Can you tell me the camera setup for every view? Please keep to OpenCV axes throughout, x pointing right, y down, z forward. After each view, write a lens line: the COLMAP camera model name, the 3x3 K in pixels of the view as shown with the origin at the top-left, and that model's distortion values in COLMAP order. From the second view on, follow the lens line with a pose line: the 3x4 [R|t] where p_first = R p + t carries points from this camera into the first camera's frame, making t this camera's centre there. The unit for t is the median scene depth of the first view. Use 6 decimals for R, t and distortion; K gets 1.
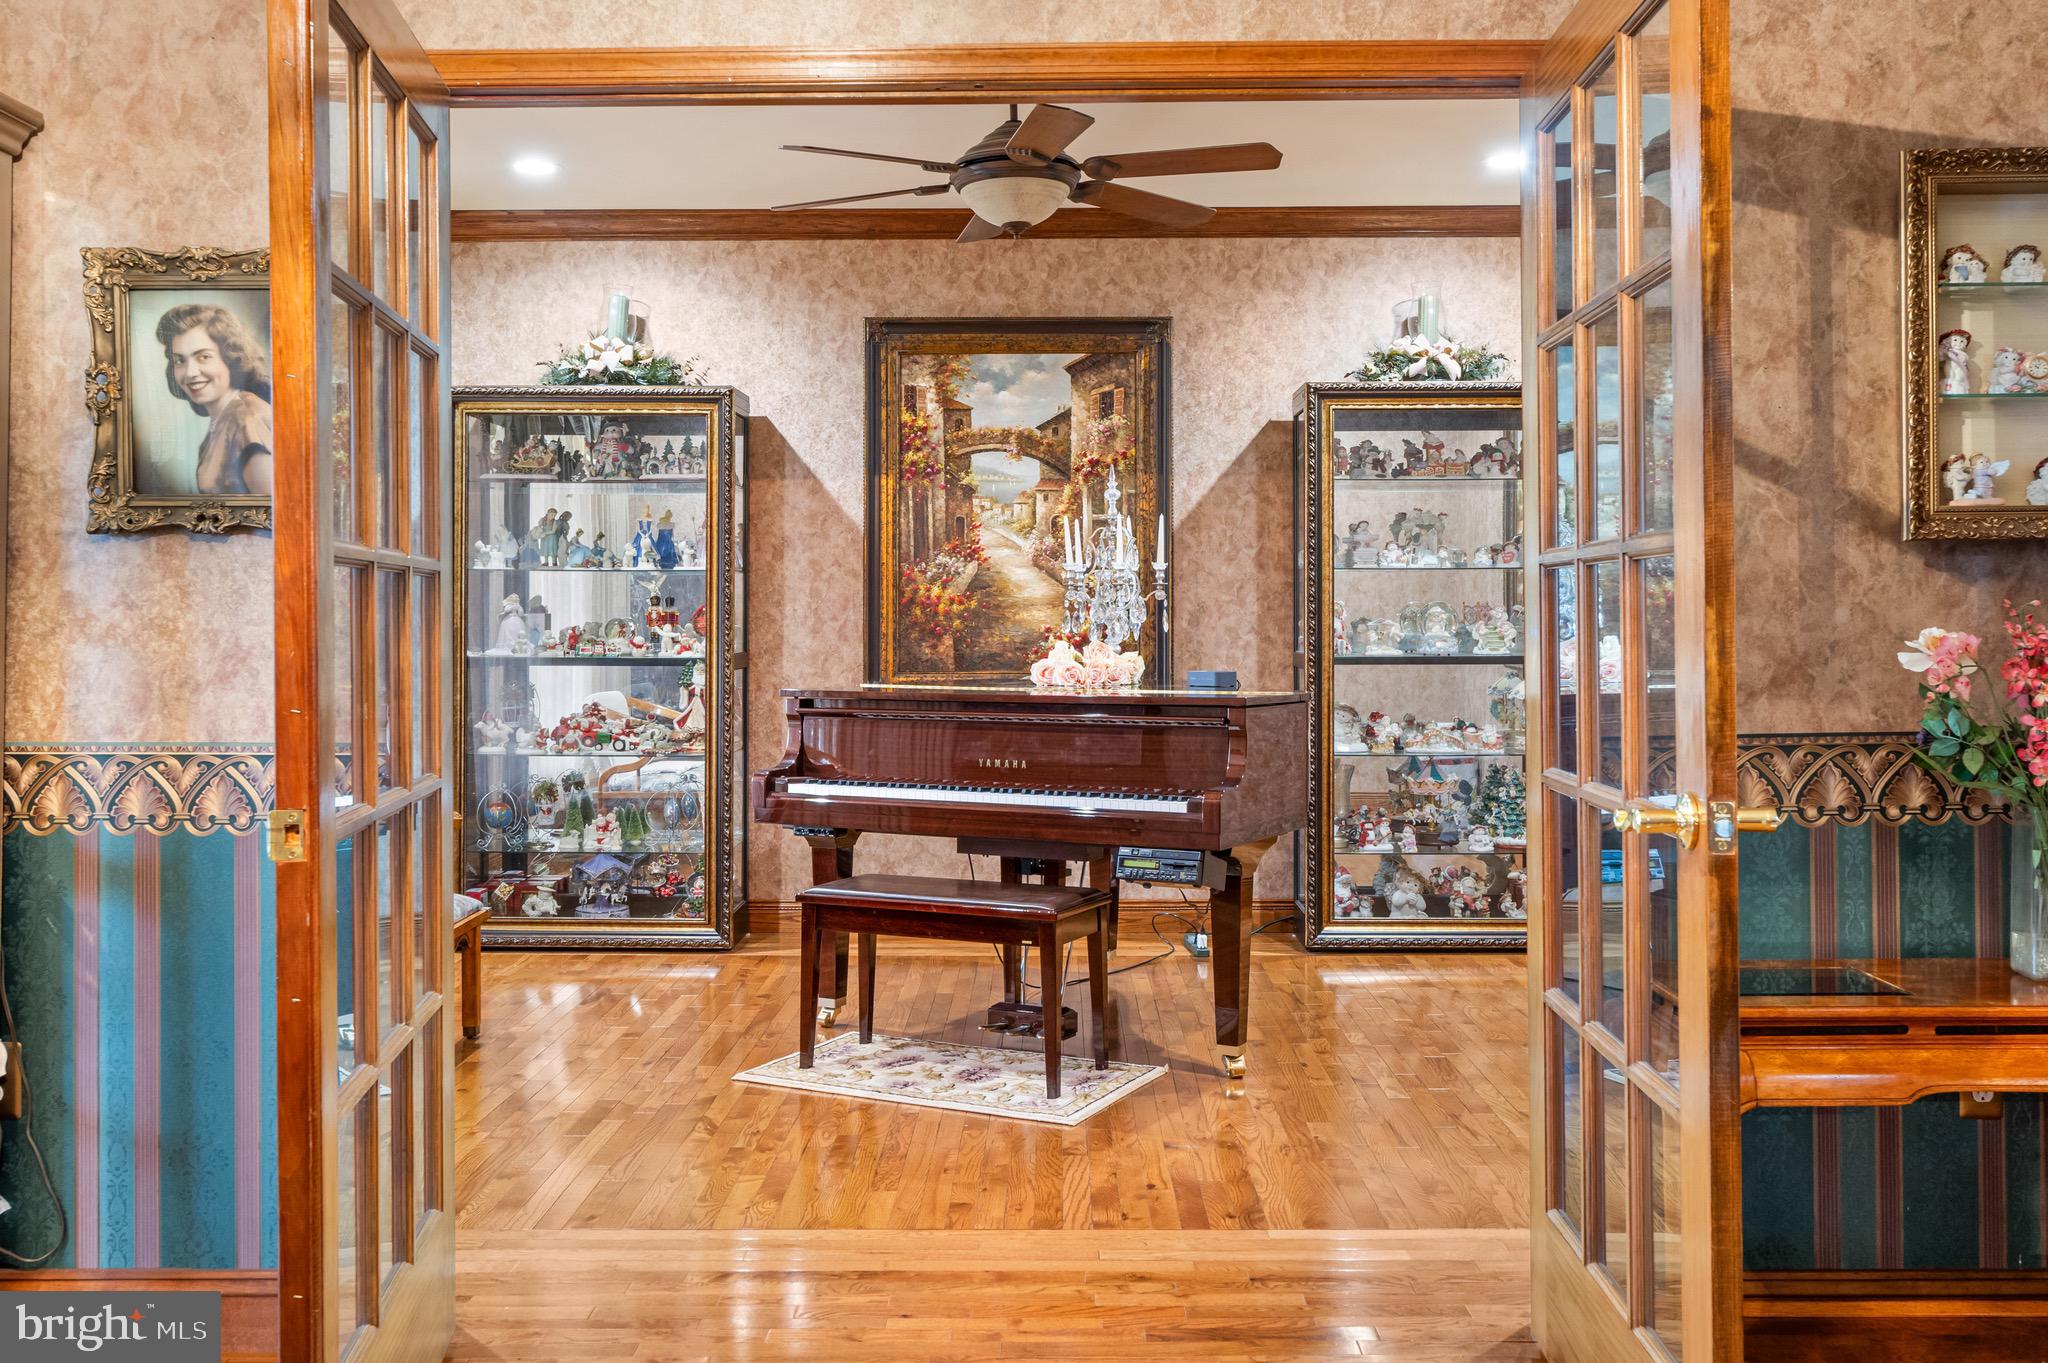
lens RADIAL K [[1802.1, 0, 1024.0], [0, 1802.1, 640.7], [0, 0, 1]] dist [-0.051965, -0.000178]
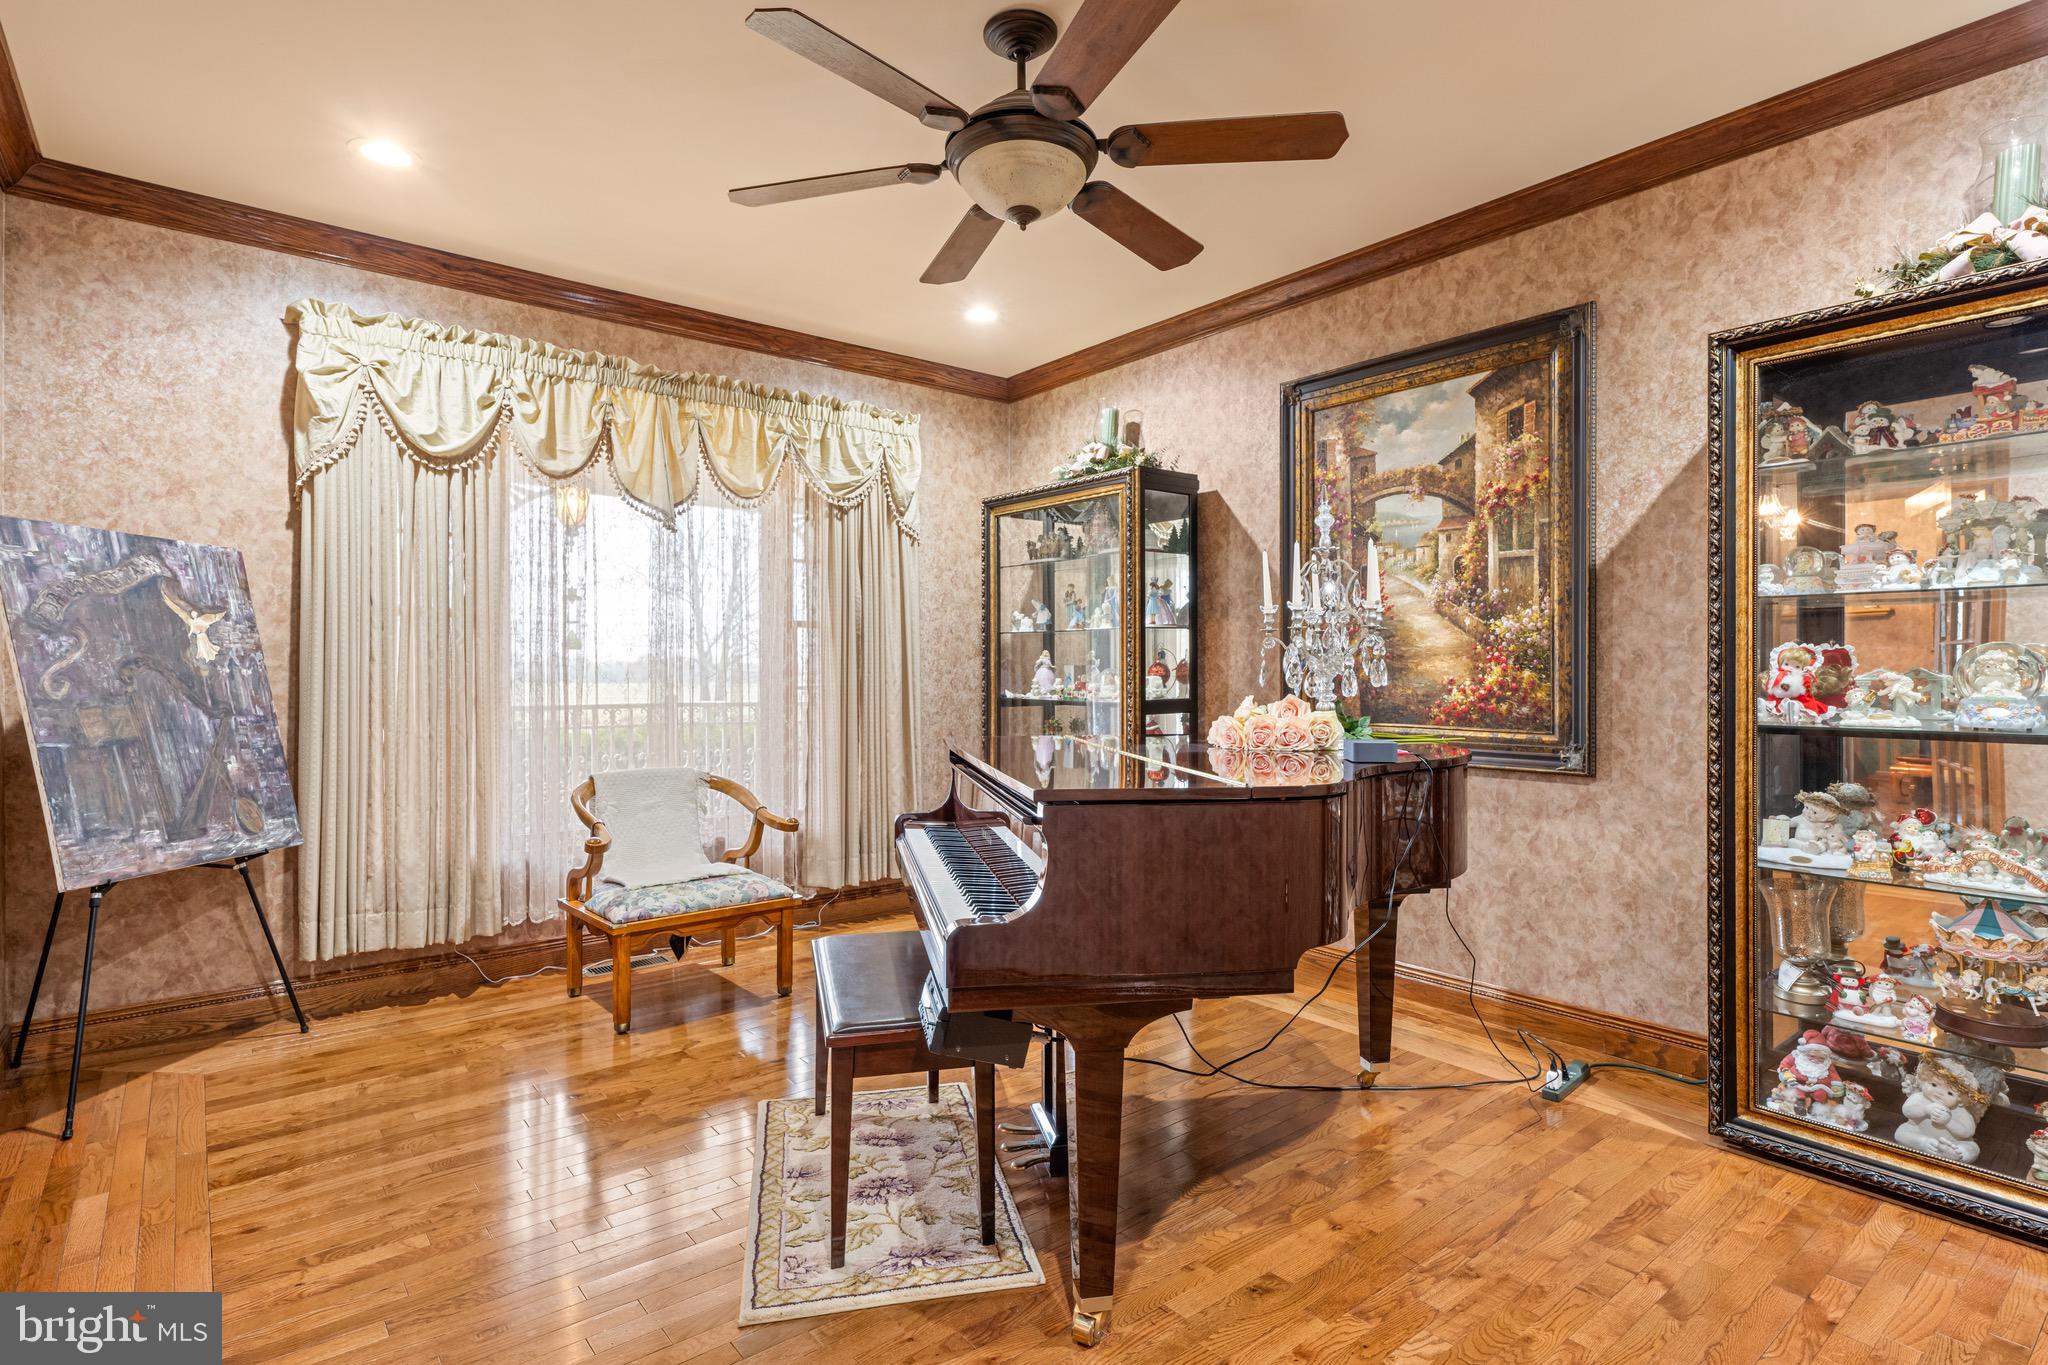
lens RADIAL K [[1016.7, 0, 1024.0], [0, 1016.7, 682.5], [0, 0, 1]] dist [0.000975, -0.000358]
pose [[0.637596, 0.010220, -0.770303, 0.274226], [-0.009652, 0.999939, 0.005277, -0.006318], [0.770310, 0.004070, 0.637656, 0.503334]]
